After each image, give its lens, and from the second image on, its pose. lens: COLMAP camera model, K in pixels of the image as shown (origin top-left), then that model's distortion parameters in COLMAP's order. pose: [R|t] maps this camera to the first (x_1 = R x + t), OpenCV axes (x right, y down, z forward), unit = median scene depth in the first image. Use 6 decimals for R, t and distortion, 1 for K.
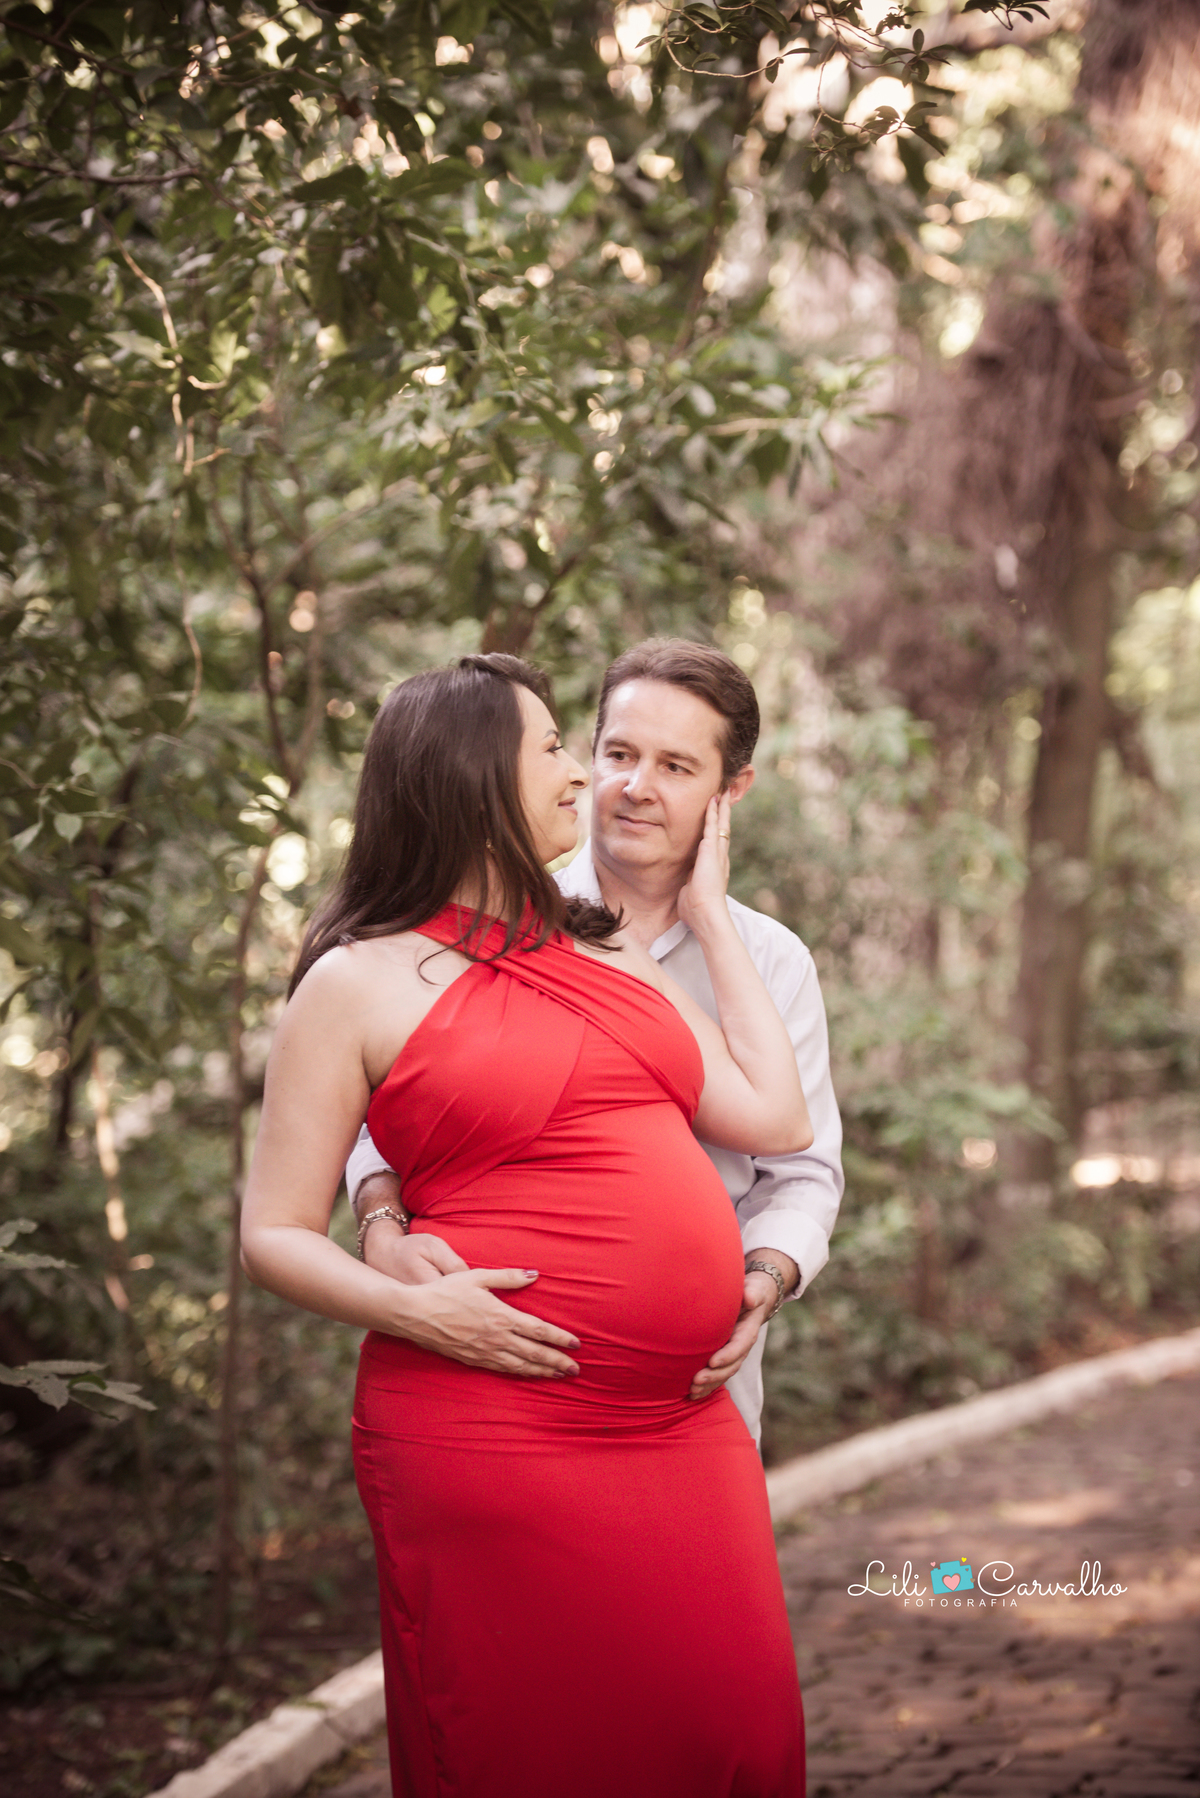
lens RADIAL K [[4882.9, 0, 544.1], [0, 4882.9, 902.5], [0, 0, 1]] dist [0.193380, 1.090980]
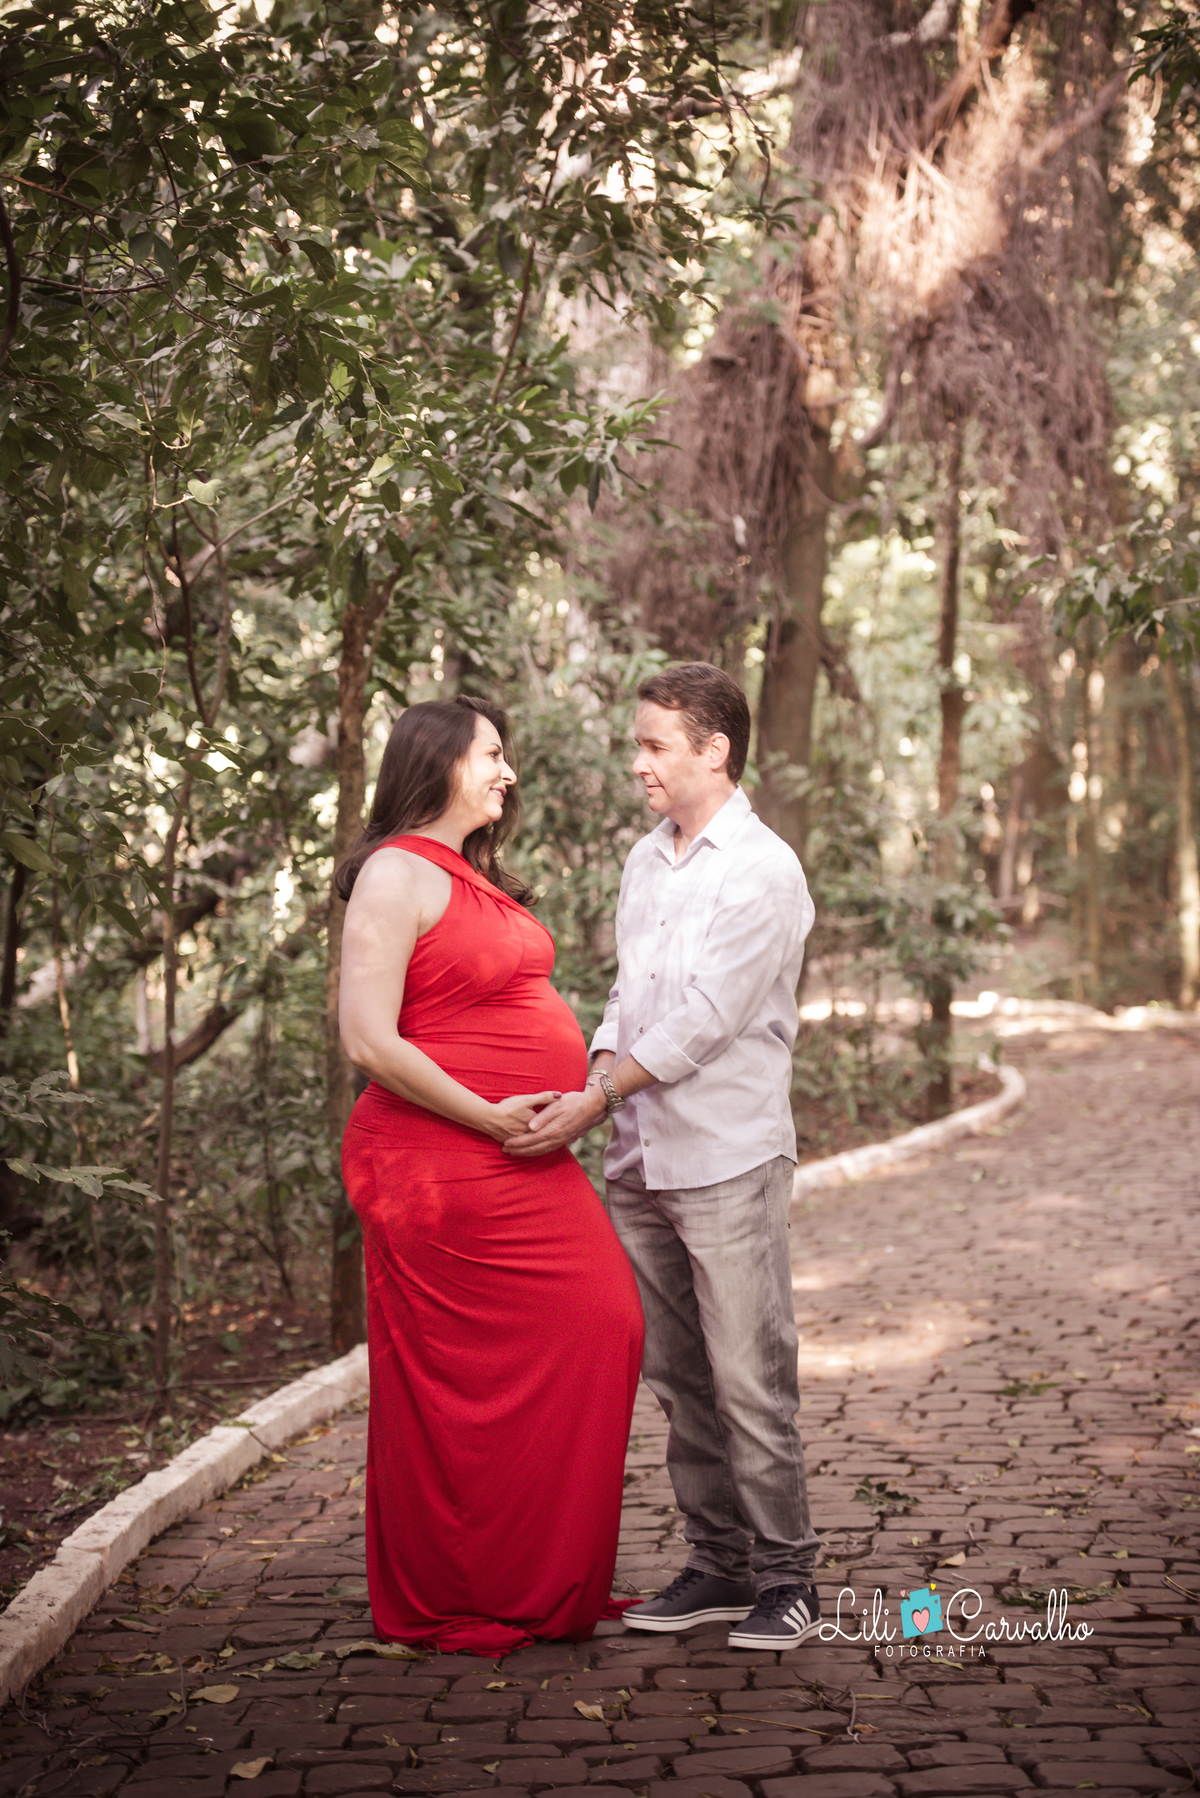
lens RADIAL K [[4243.5, 0, 600.0], [0, 4243.5, 899.0], [0, 0, 1]] dist [0.037496, -0.137440]
pose [[0.997768, -0.010891, 0.065884, -0.017183], [0.008974, 0.999530, 0.029319, -0.007926], [-0.066172, -0.028663, 0.997396, -0.103723]]
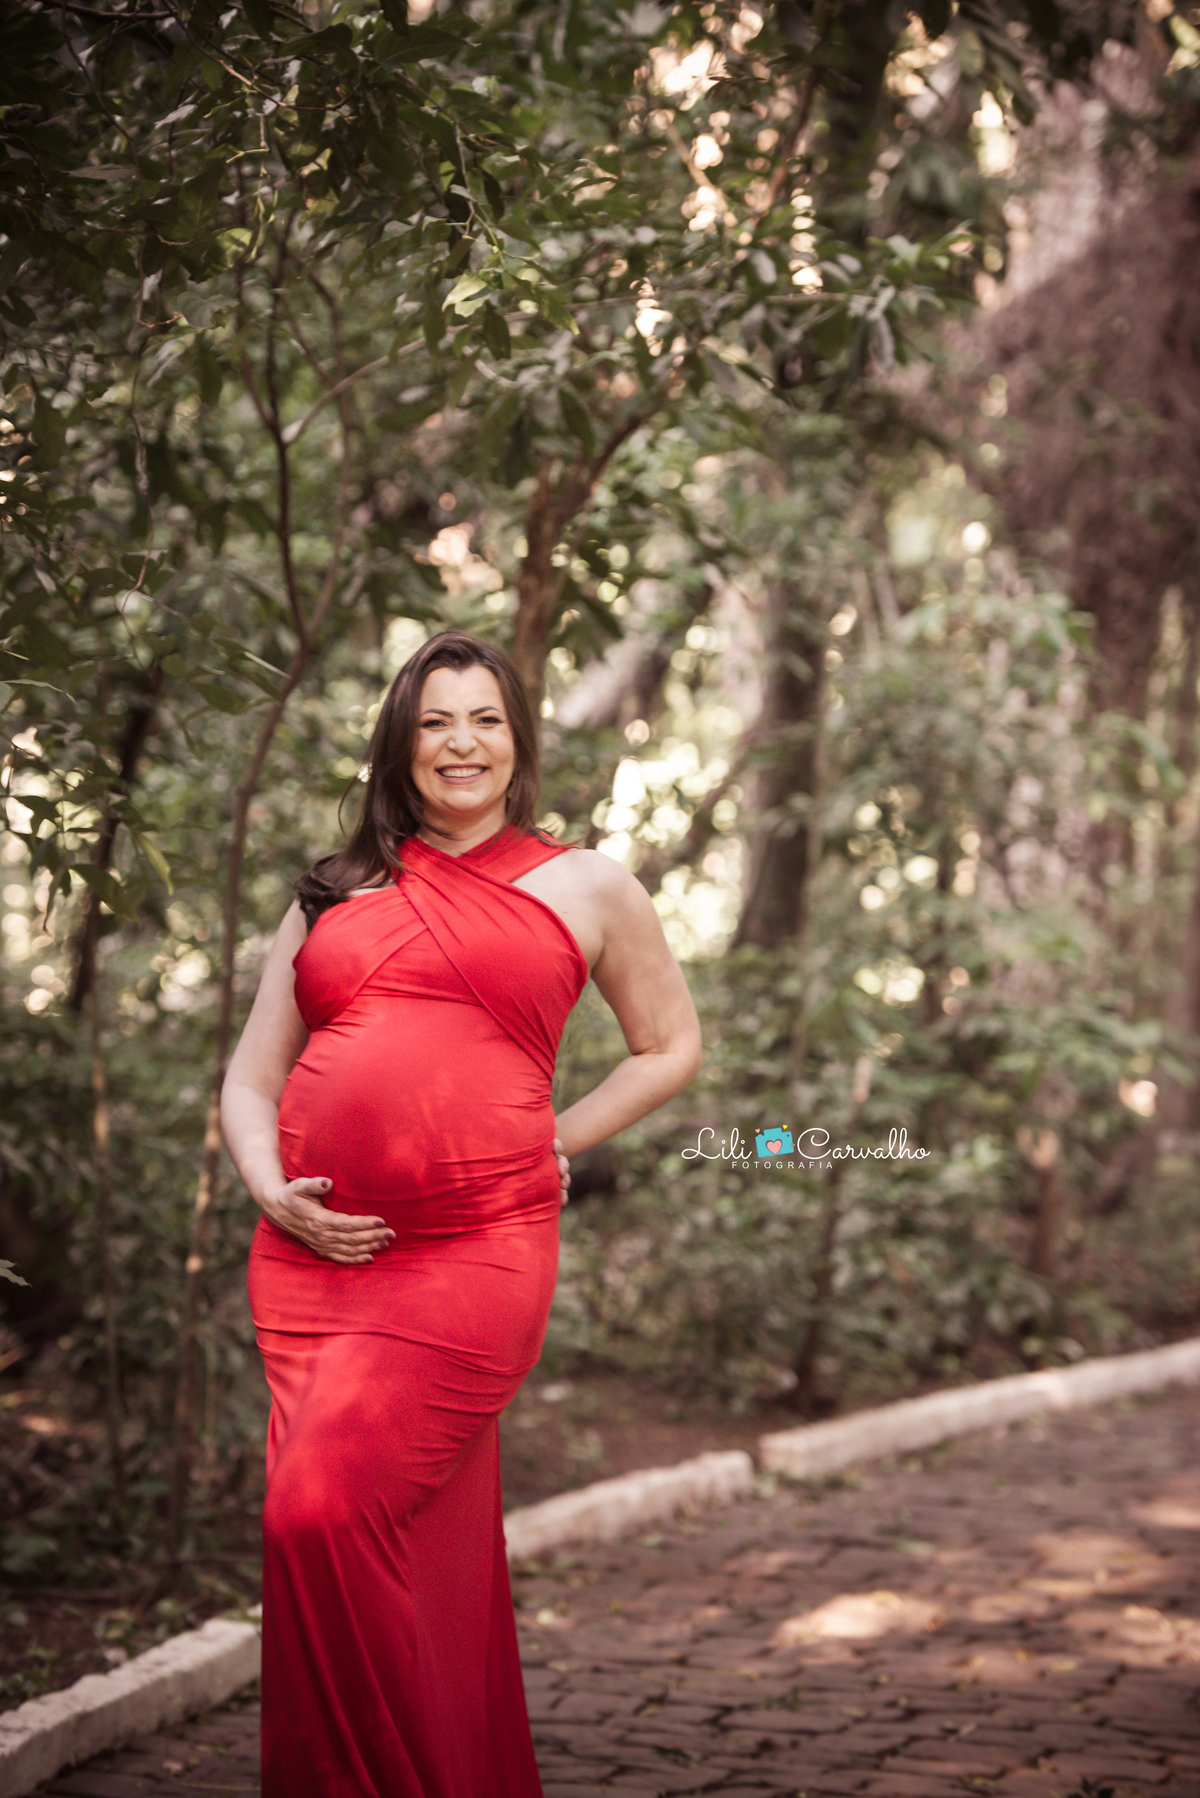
lens RADIAL K [[5870.1, 0, 600.0], [0, 5870.1, 899.0], [0, 0, 1]] dist [0.484309, 0.718730]
pose [[0.996889, 0.068766, -0.038506, 0.039266], [-0.067759, 0.997340, 0.026878, -0.007515], [0.040252, -0.024186, 0.998897, -0.096675]]
